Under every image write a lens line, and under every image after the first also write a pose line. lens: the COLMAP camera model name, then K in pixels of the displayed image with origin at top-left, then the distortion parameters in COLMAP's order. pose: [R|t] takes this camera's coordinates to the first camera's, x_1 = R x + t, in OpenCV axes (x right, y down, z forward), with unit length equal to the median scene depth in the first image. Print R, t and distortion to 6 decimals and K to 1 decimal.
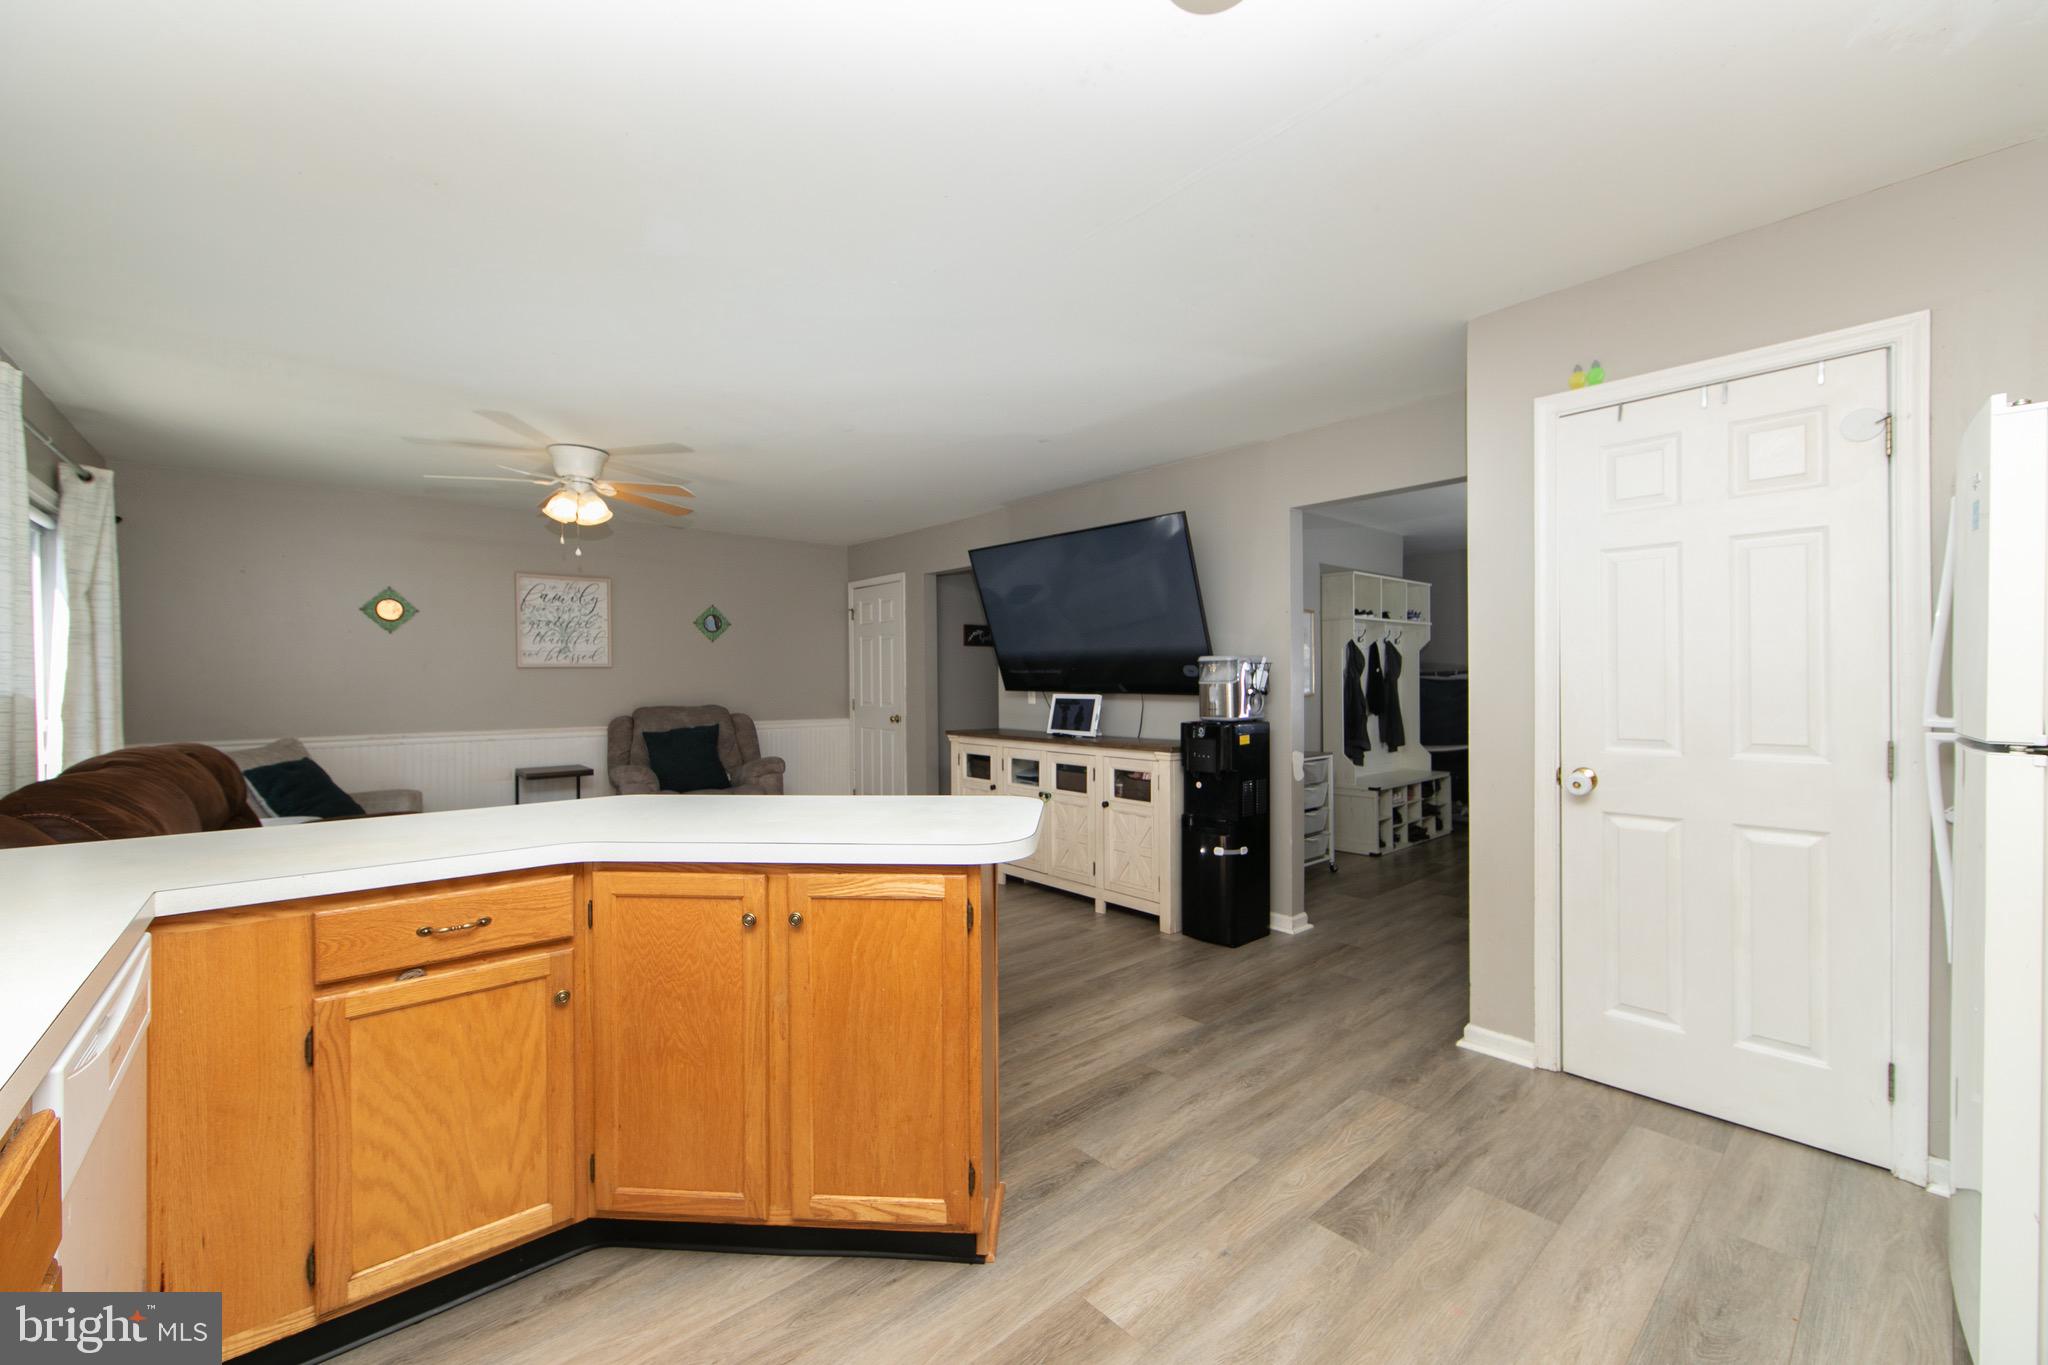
lens RADIAL K [[802.7, 0, 1025.3], [0, 802.7, 691.5], [0, 0, 1]] dist [-0.004149, 0.000342]
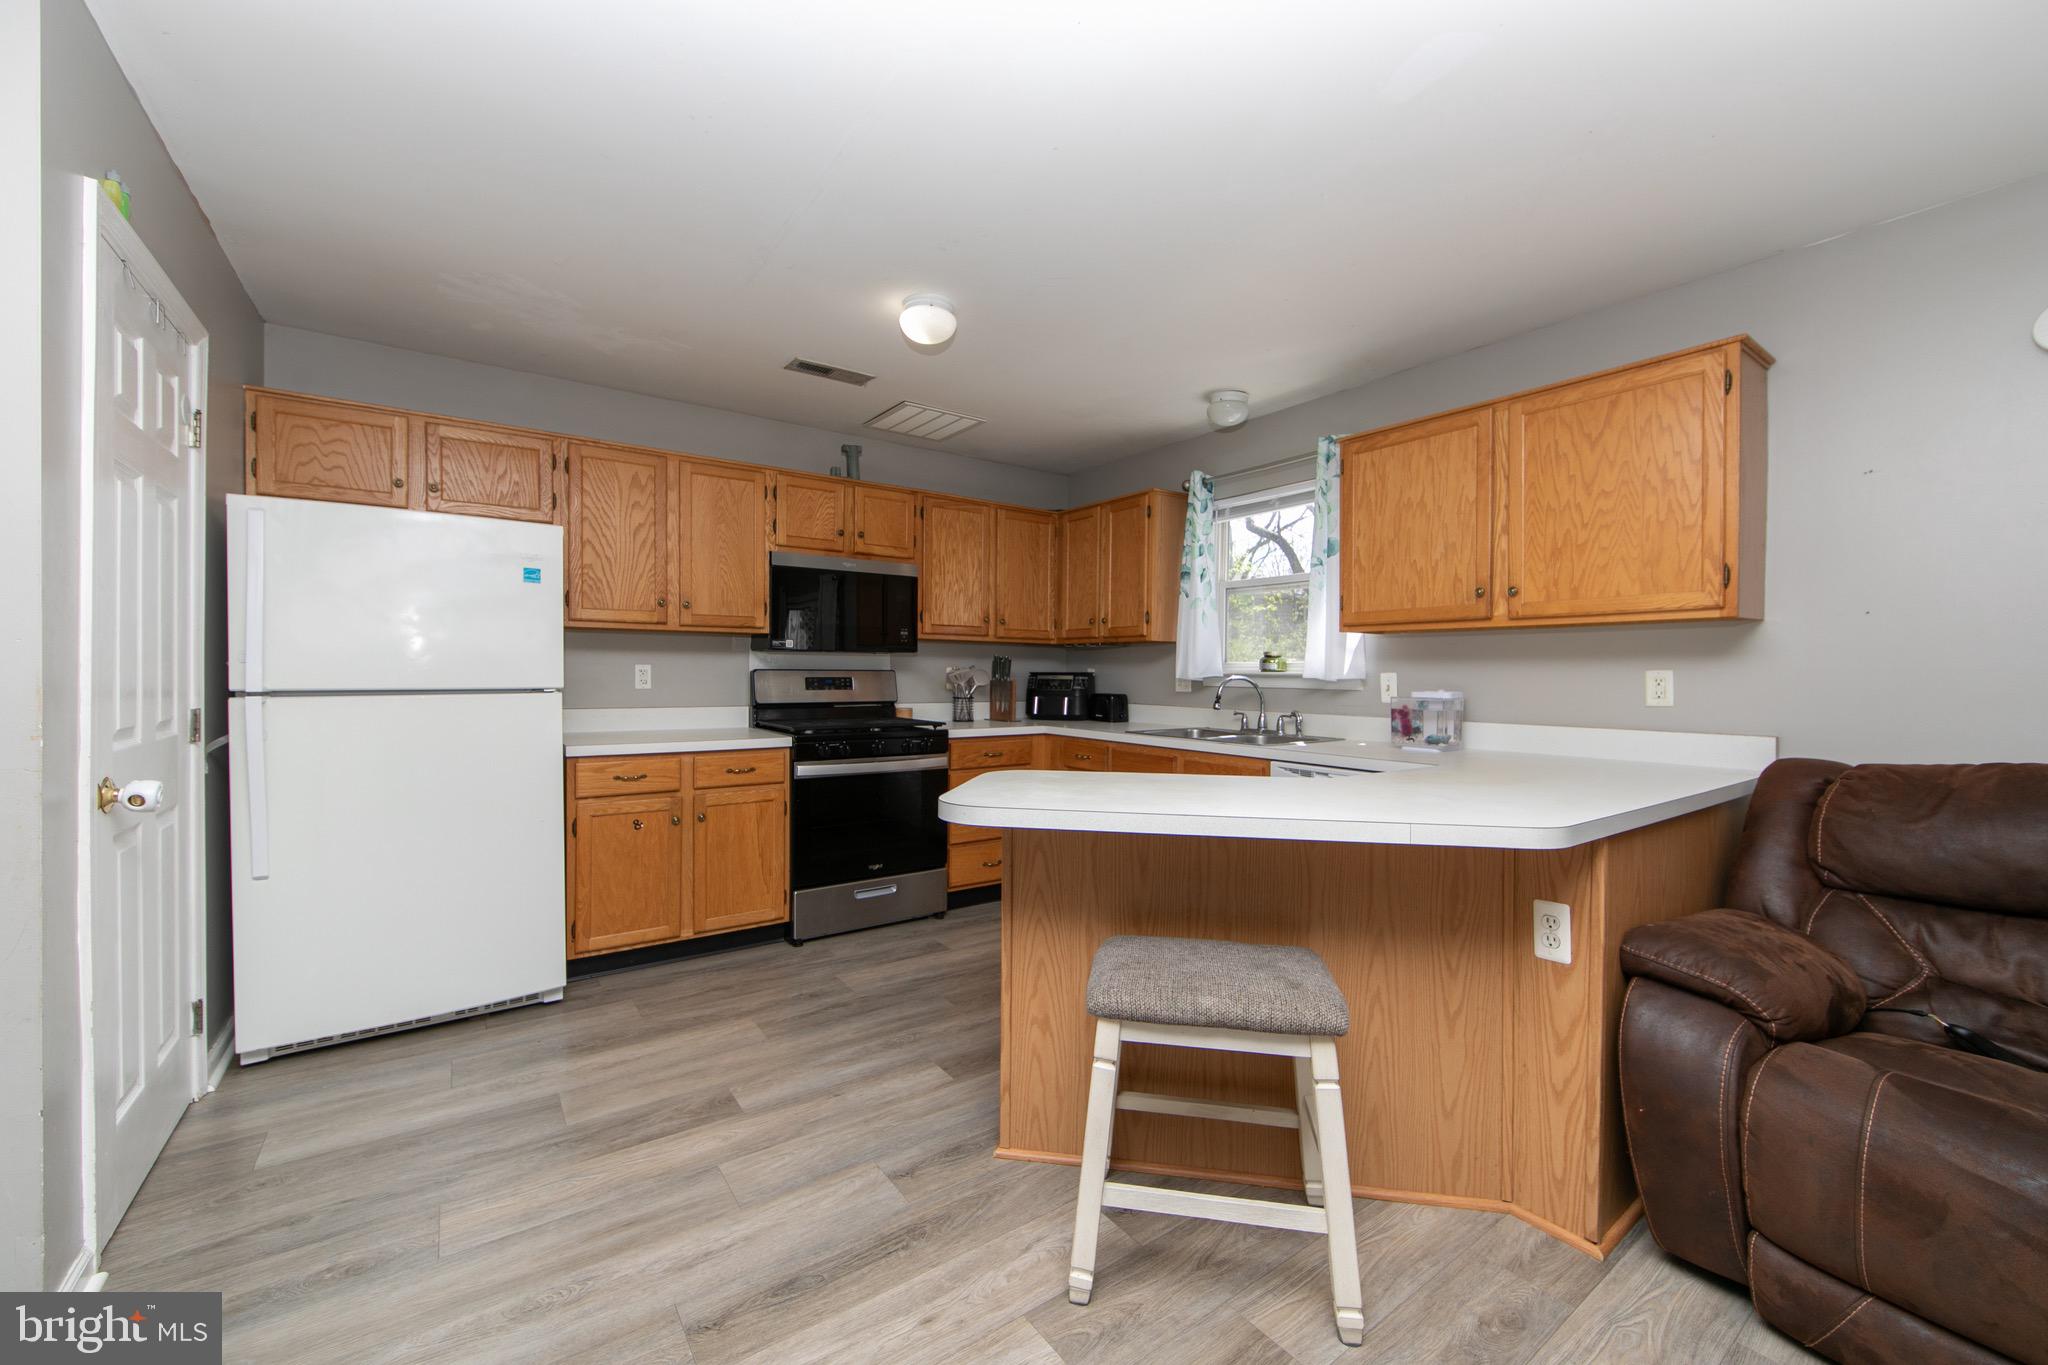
lens RADIAL K [[802.7, 0, 1026.3], [0, 802.7, 677.7], [0, 0, 1]] dist [-0.004149, 0.000342]
pose [[-0.994594, -0.003481, 0.103782, -0.061864], [-0.001658, 0.999843, 0.017645, 0.000779], [-0.103827, 0.017378, -0.994444, 0.739137]]
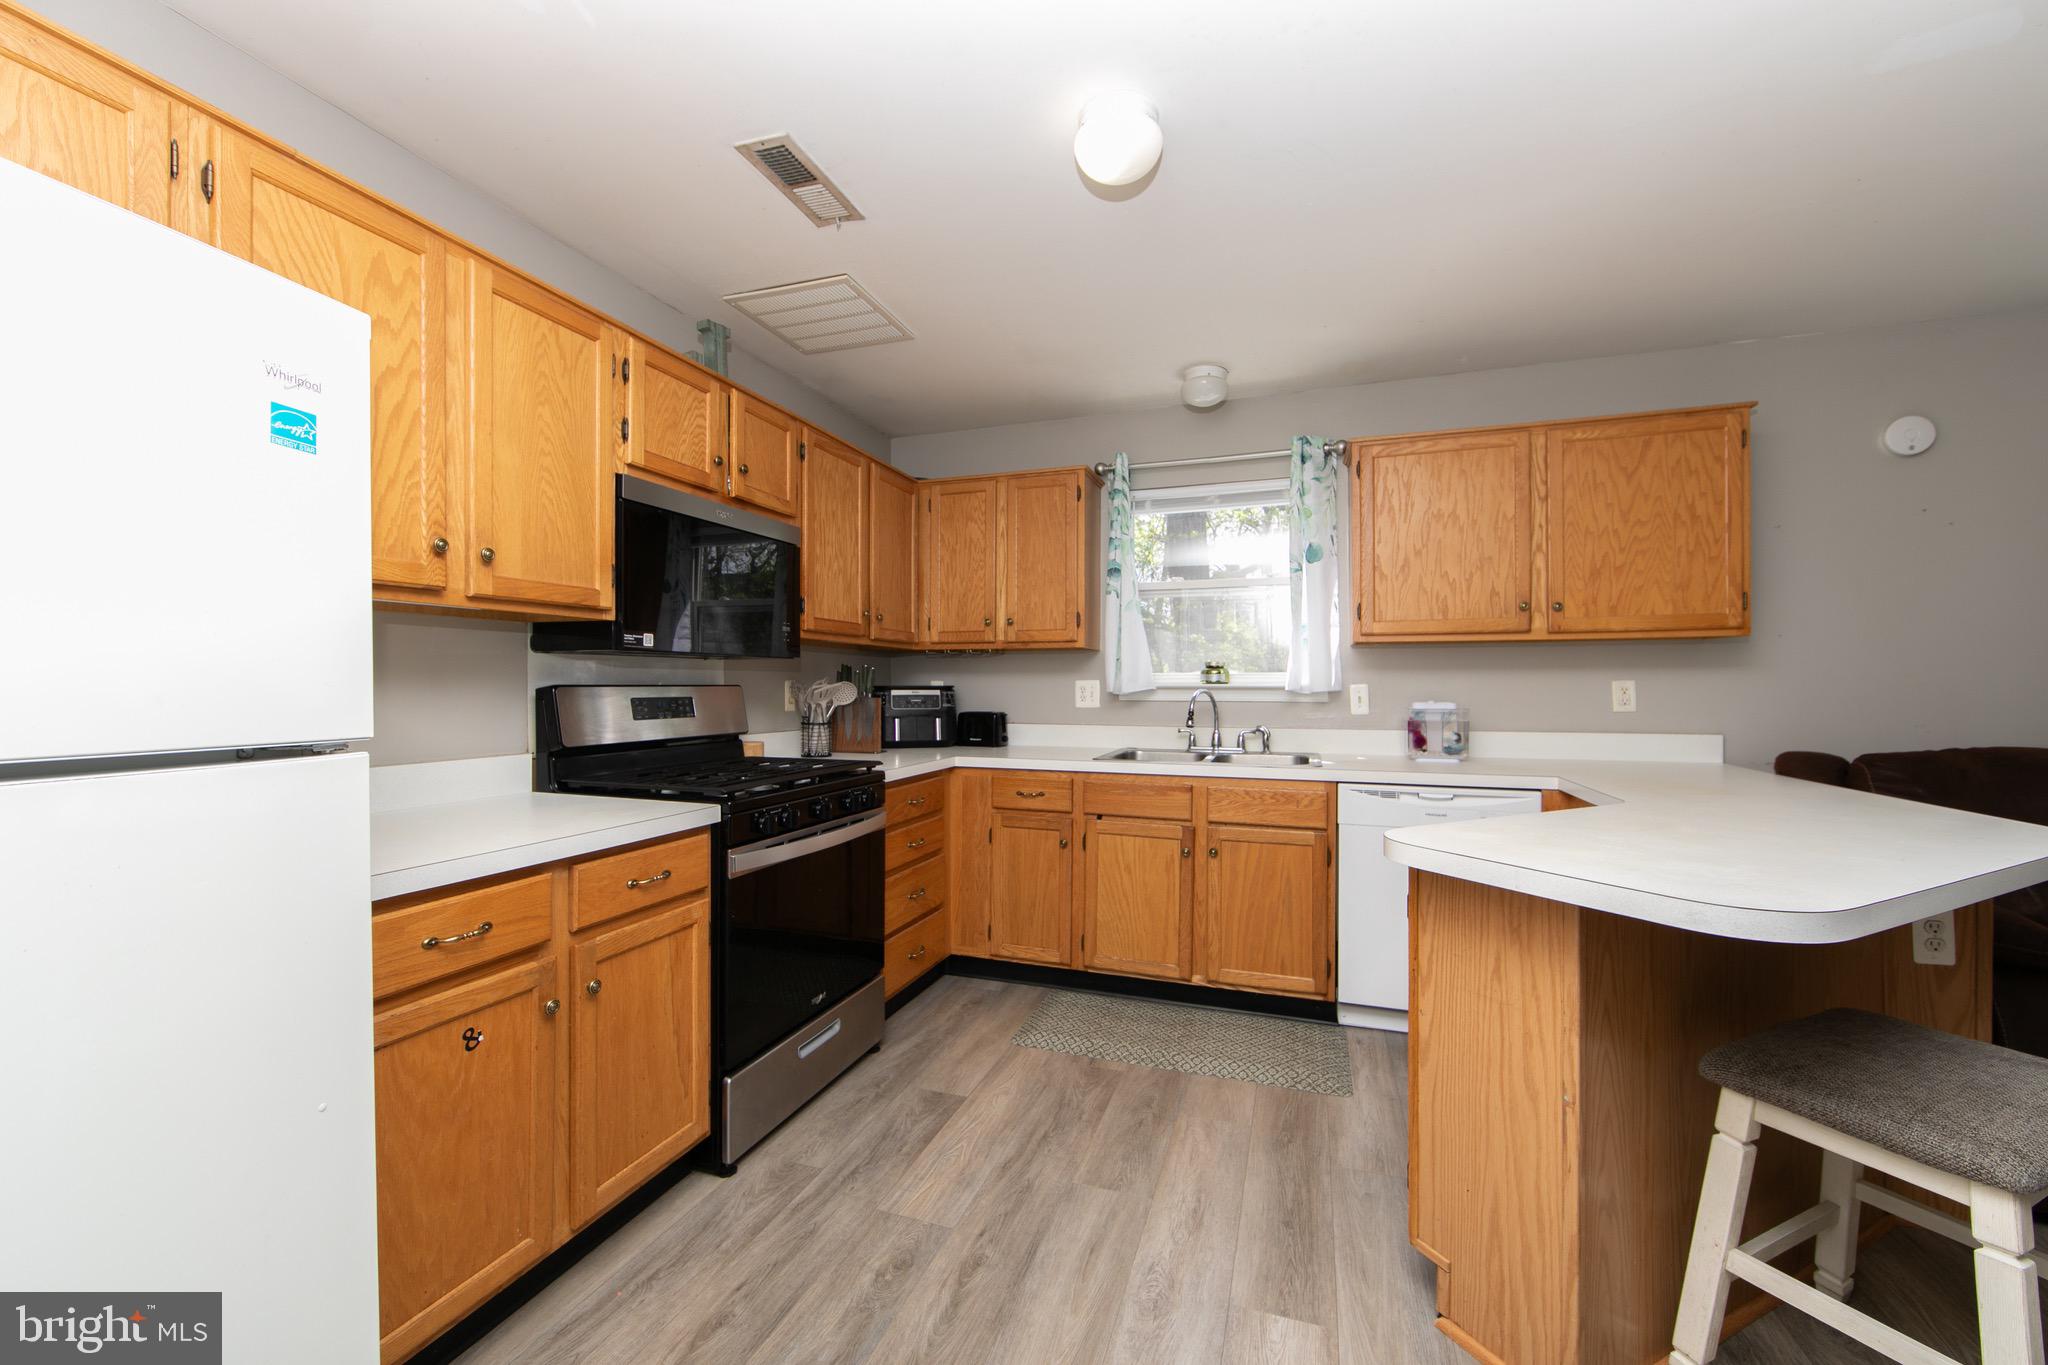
lens RADIAL K [[802.7, 0, 1029.9], [0, 802.7, 678.0], [0, 0, 1]] dist [-0.004149, 0.000342]
pose [[-0.872193, 0.000669, -0.489161, 0.256877], [-0.001390, 0.999992, 0.003845, 0.000843], [0.489159, 0.004033, -0.872185, 0.496252]]
